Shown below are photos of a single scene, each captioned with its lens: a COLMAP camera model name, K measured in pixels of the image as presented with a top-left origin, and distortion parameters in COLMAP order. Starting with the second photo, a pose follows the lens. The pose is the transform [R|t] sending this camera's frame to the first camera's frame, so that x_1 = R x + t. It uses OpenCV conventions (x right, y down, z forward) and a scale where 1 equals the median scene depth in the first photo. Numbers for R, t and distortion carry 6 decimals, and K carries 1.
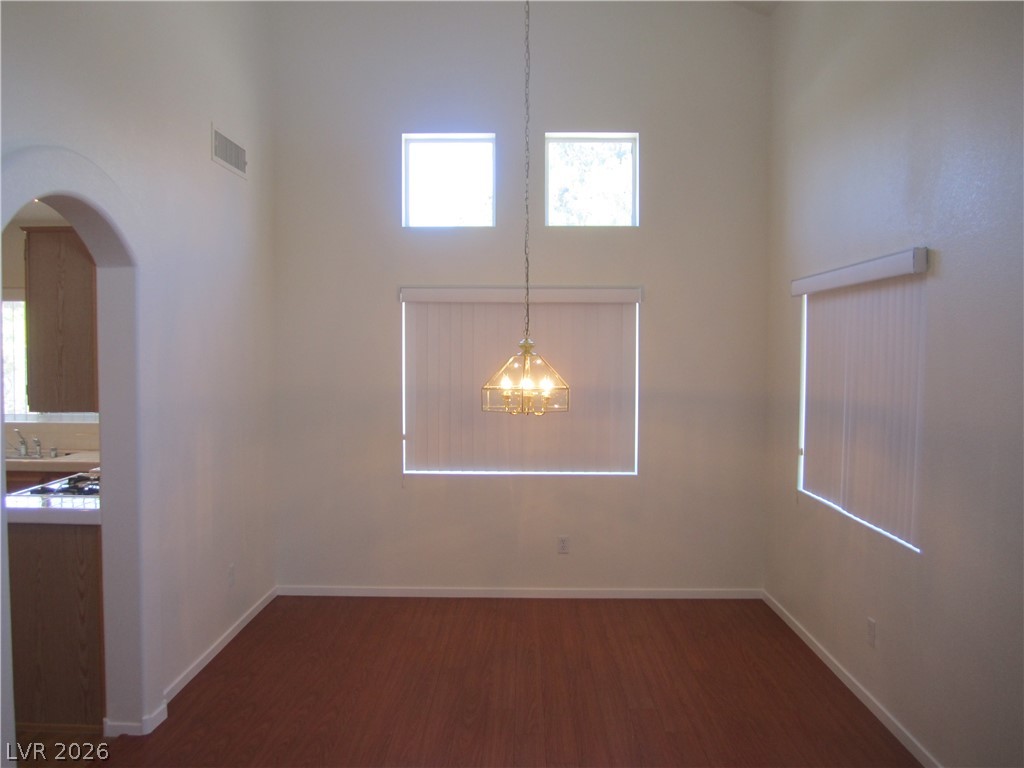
lens RADIAL K [[847.8, 0, 512.0], [0, 847.8, 384.0], [0, 0, 1]] dist [-0.048803, 0.021119]
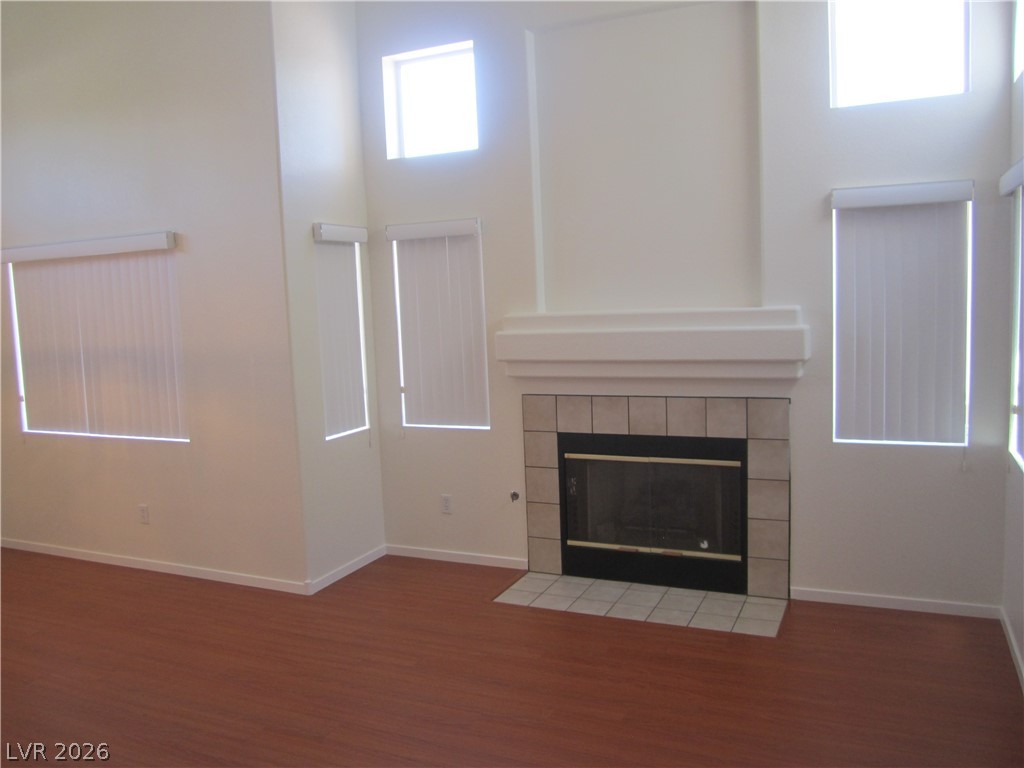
lens RADIAL K [[847.8, 0, 512.0], [0, 847.8, 384.0], [0, 0, 1]] dist [-0.048803, 0.021119]
pose [[0.408669, -0.118147, 0.905003, -0.414001], [0.078297, 0.992469, 0.094209, 0.005046], [-0.909318, 0.032359, 0.414842, -0.084380]]
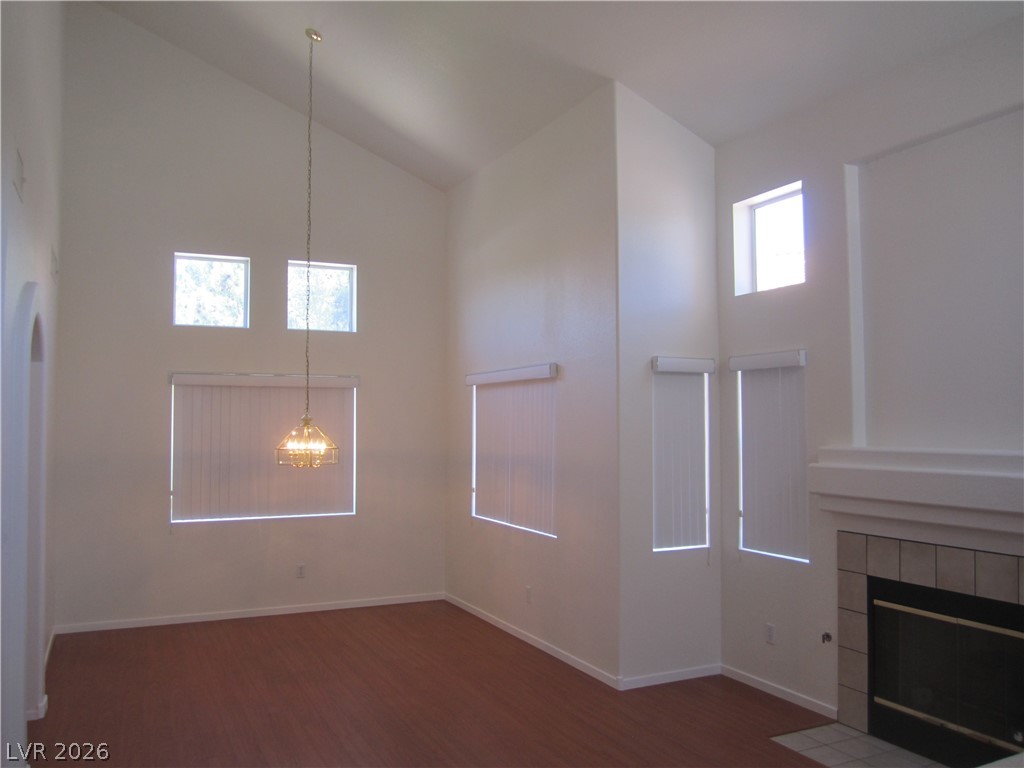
lens RADIAL K [[847.8, 0, 512.0], [0, 847.8, 384.0], [0, 0, 1]] dist [-0.048803, 0.021119]
pose [[0.896021, 0.015232, 0.443750, -0.261808], [0.022470, 0.996575, -0.079579, 0.014599], [-0.443443, 0.081275, 0.892610, -0.378961]]
